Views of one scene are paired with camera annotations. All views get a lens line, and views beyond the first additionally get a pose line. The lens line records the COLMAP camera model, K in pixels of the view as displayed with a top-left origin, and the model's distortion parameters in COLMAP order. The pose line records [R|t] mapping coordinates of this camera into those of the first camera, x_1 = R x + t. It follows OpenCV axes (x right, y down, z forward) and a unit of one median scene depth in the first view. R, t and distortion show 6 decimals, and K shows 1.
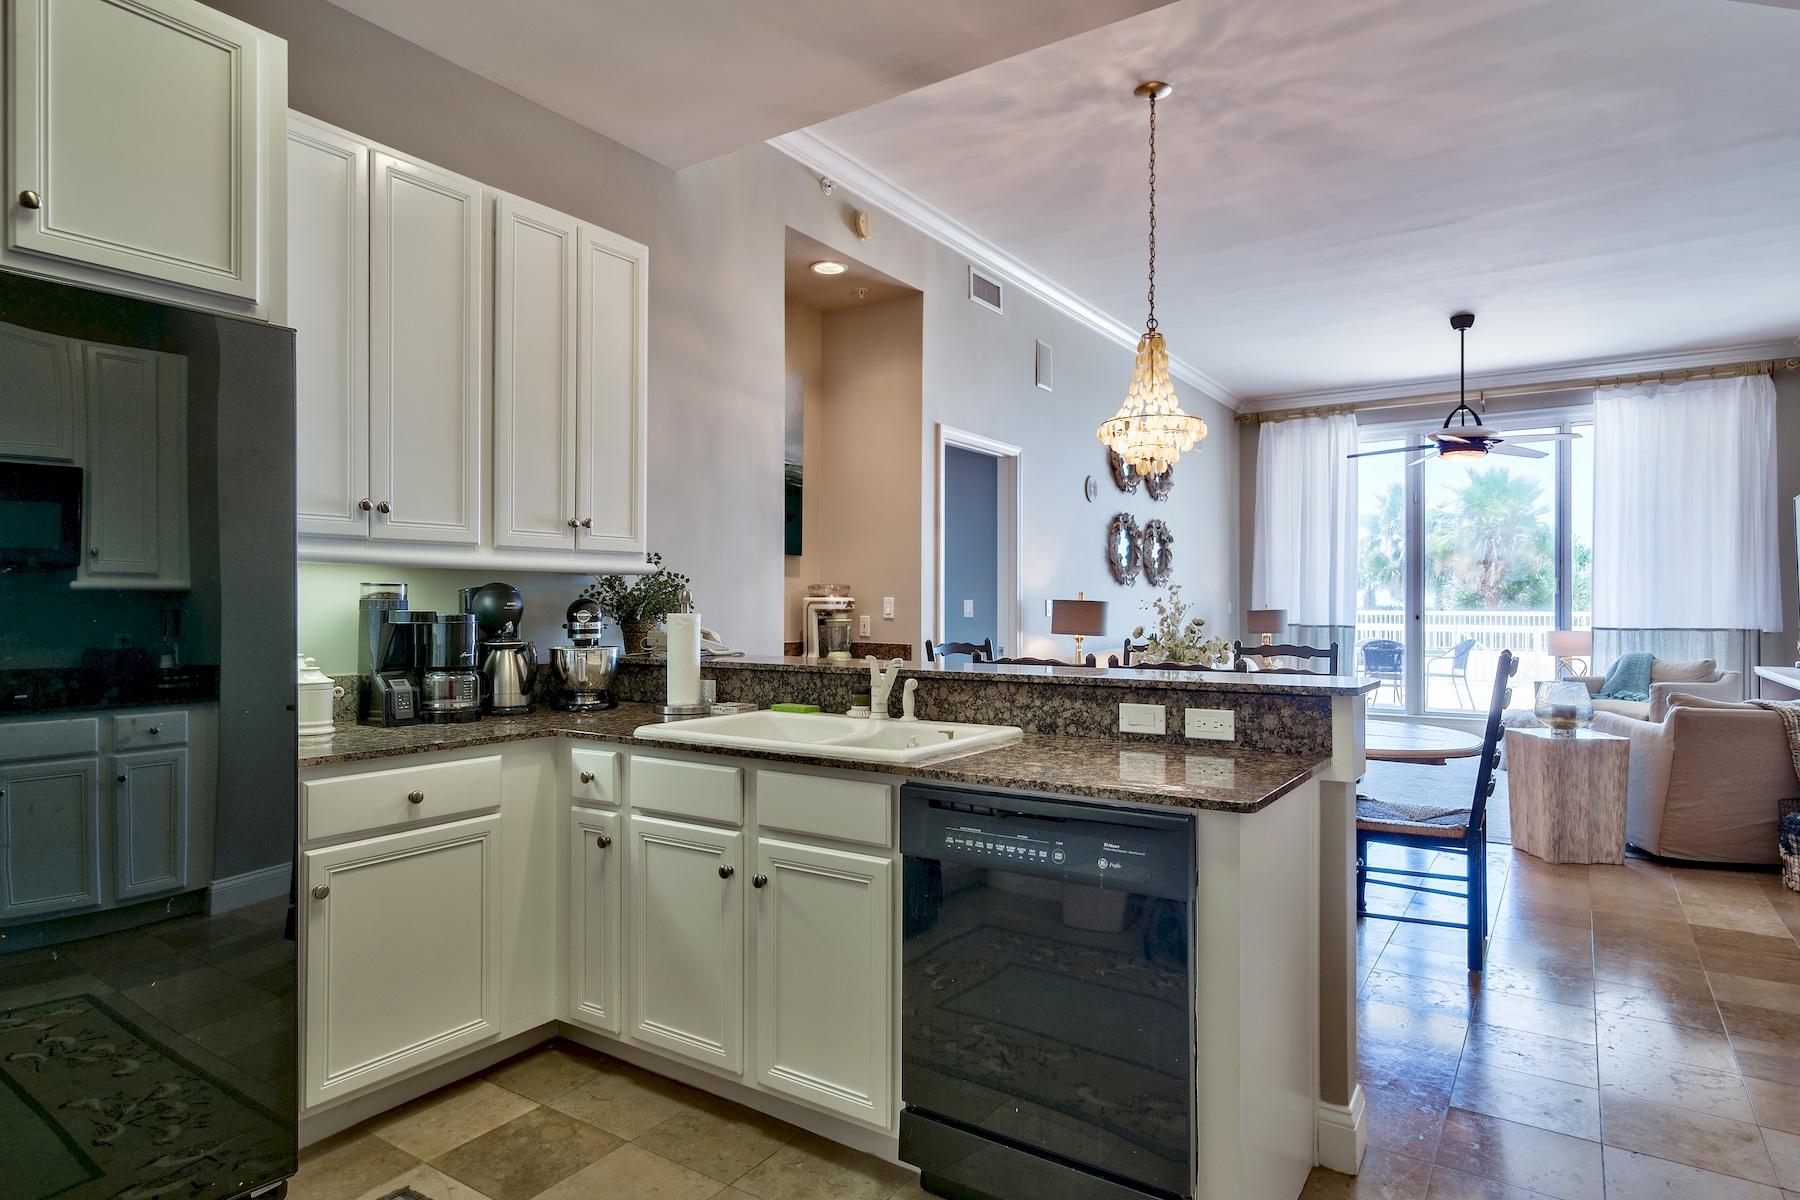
lens RADIAL K [[1022.5, 0, 900.0], [0, 1022.5, 600.0], [0, 0, 1]] dist [-0.001248, -0.000080]
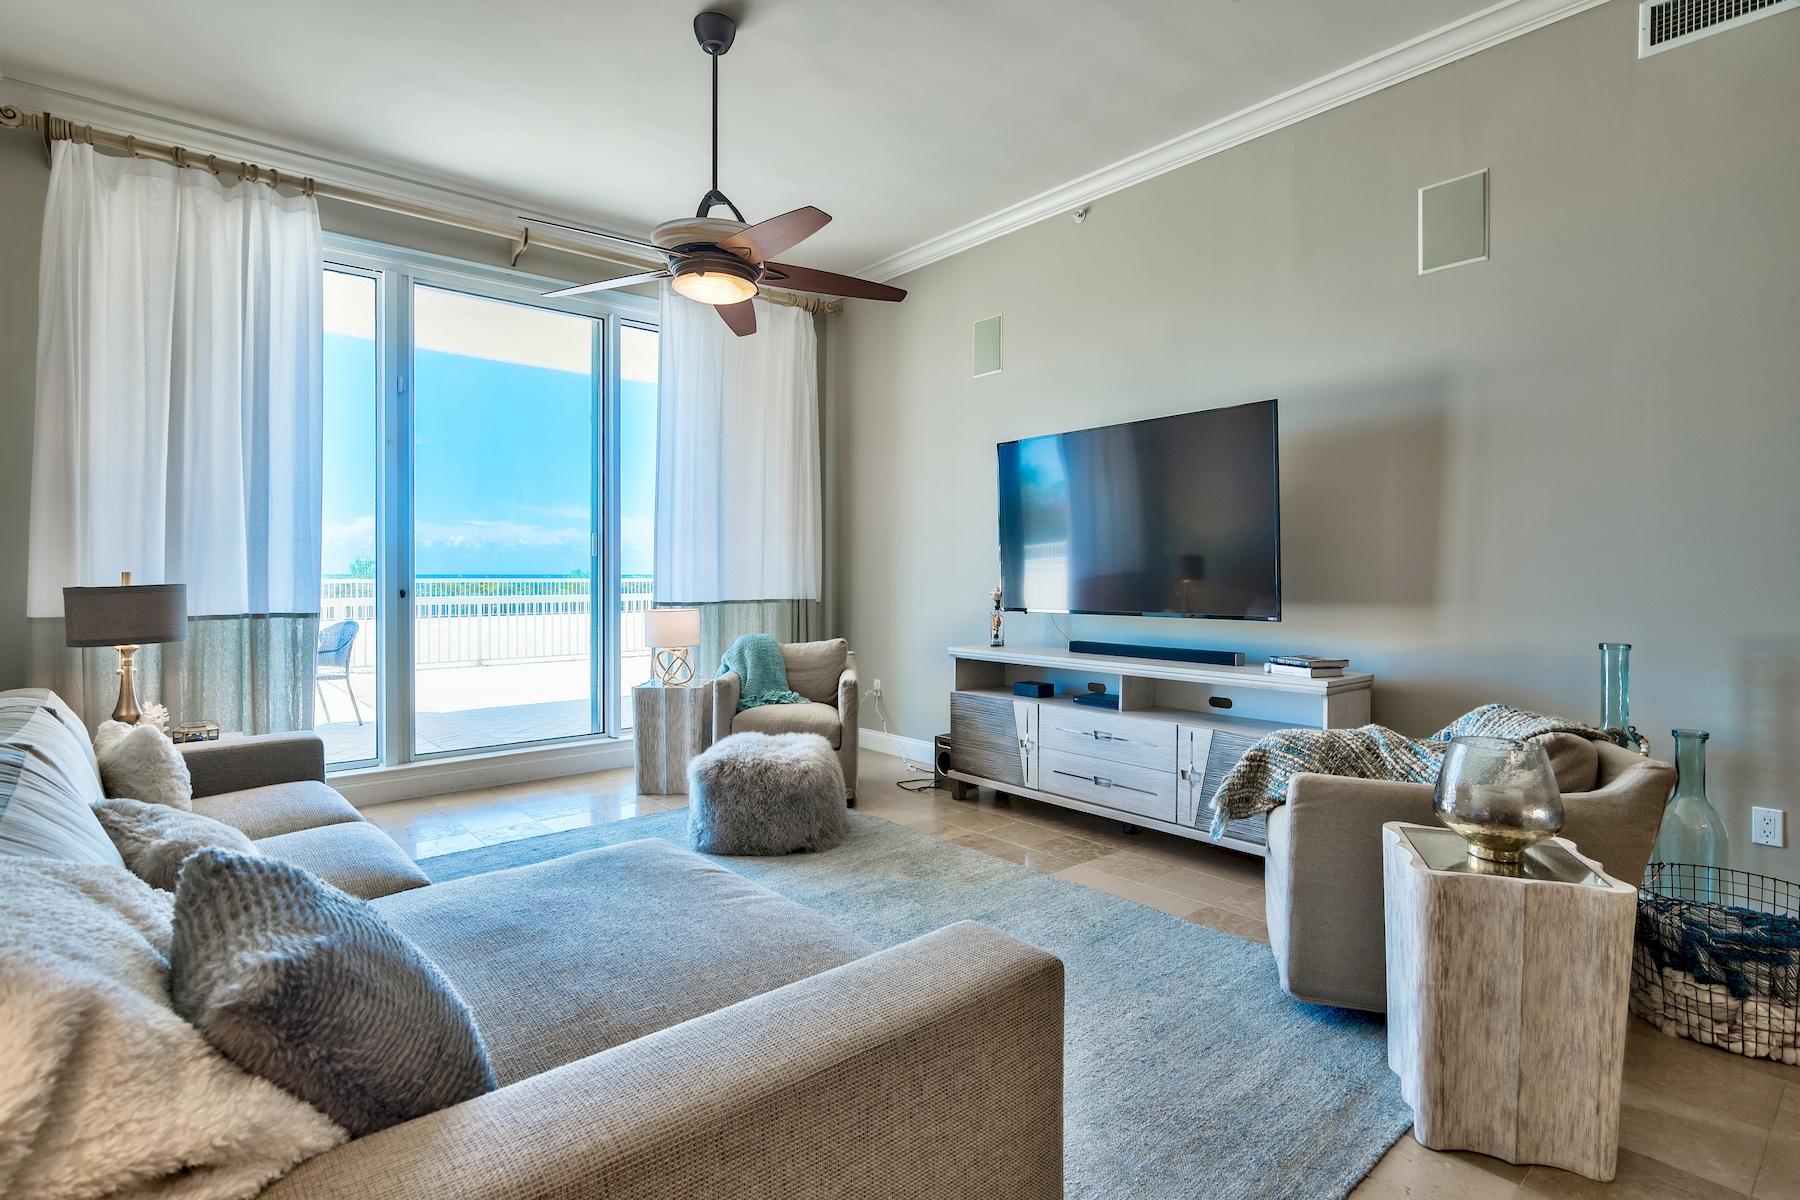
lens RADIAL K [[895.5, 0, 901.3], [0, 895.5, 579.6], [0, 0, 1]] dist [-0.000401, 0.000090]
pose [[0.276514, -0.009000, 0.960968, 0.337402], [-0.004330, 0.999934, 0.010611, 0.009477], [-0.961000, -0.007096, 0.276457, 2.051865]]
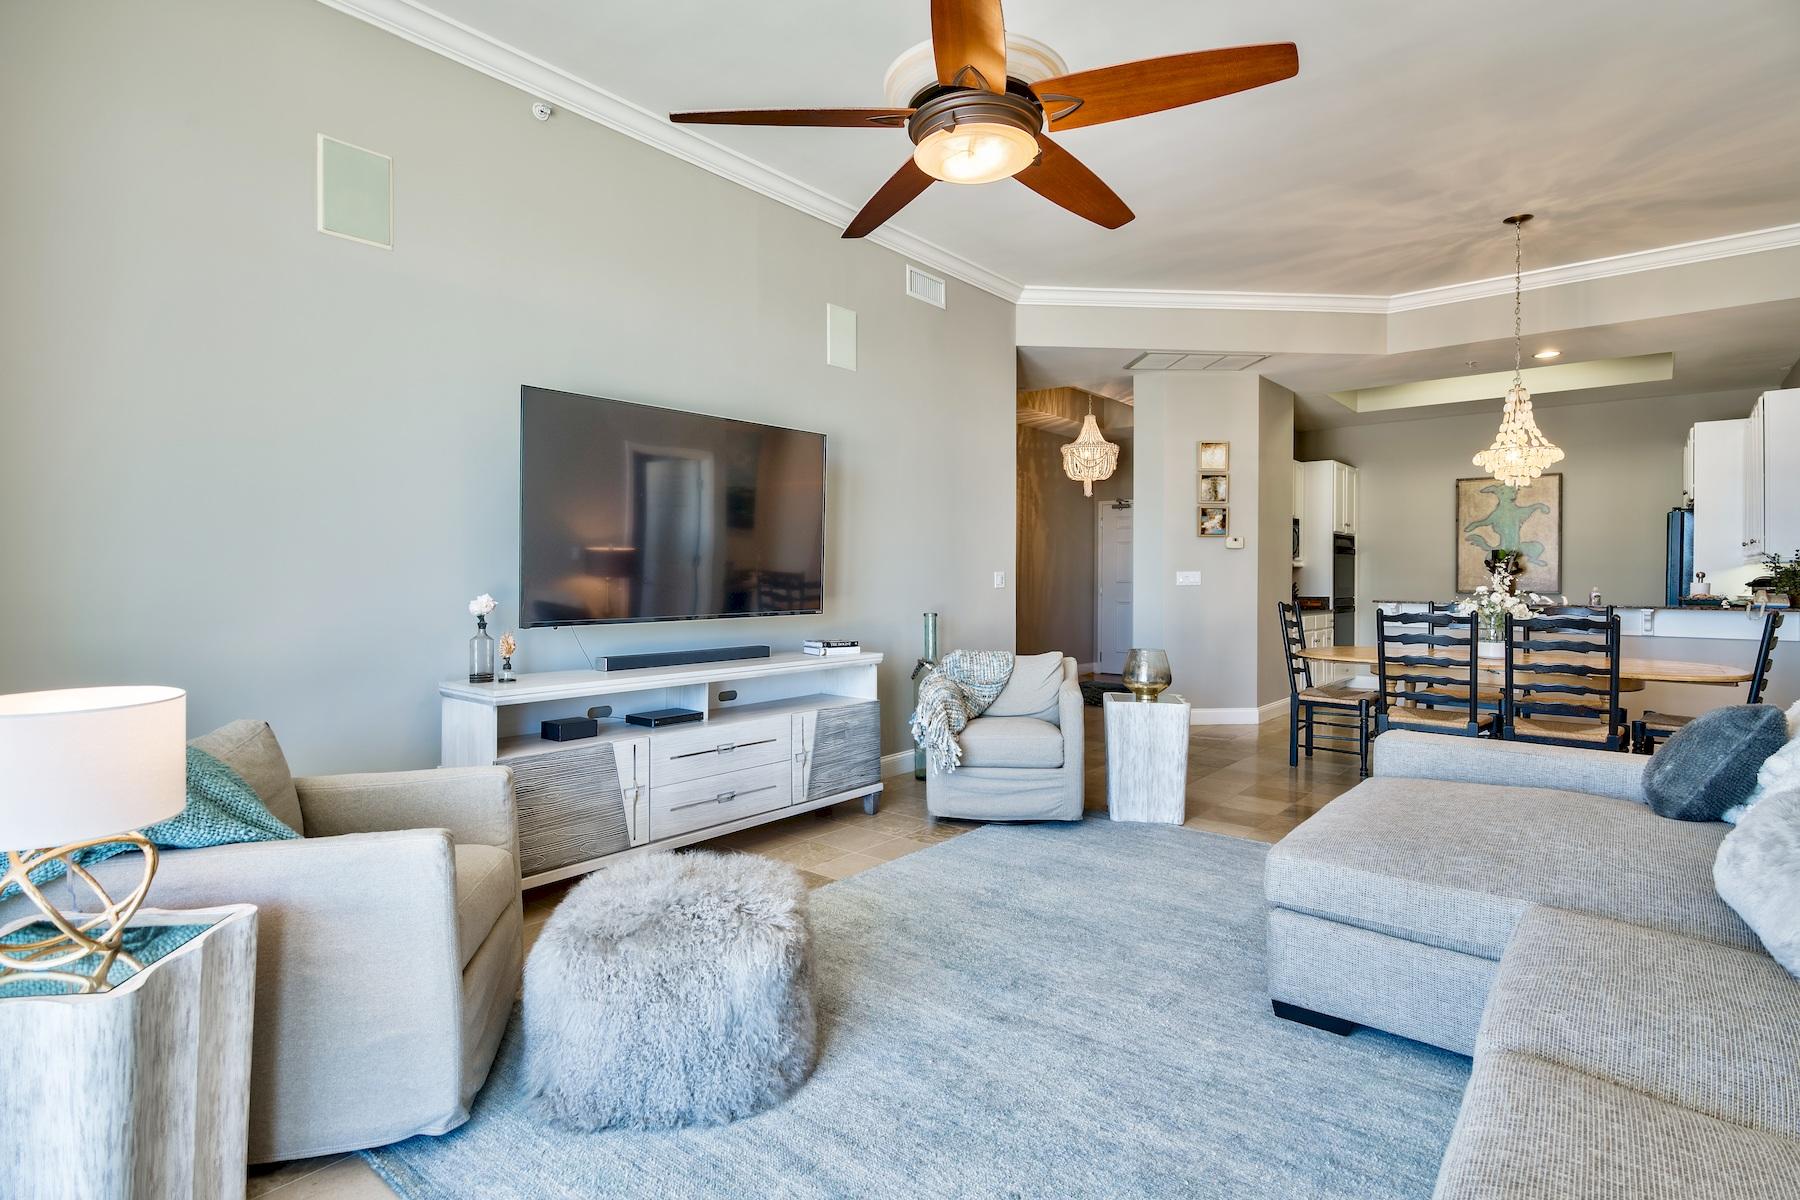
lens RADIAL K [[895.5, 0, 901.3], [0, 895.5, 579.6], [0, 0, 1]] dist [-0.000401, 0.000090]
pose [[-0.993694, -0.006645, 0.111933, 1.438013], [-0.006697, 0.999978, -0.000091, 0.019996], [-0.111930, -0.000840, -0.993716, 3.500801]]
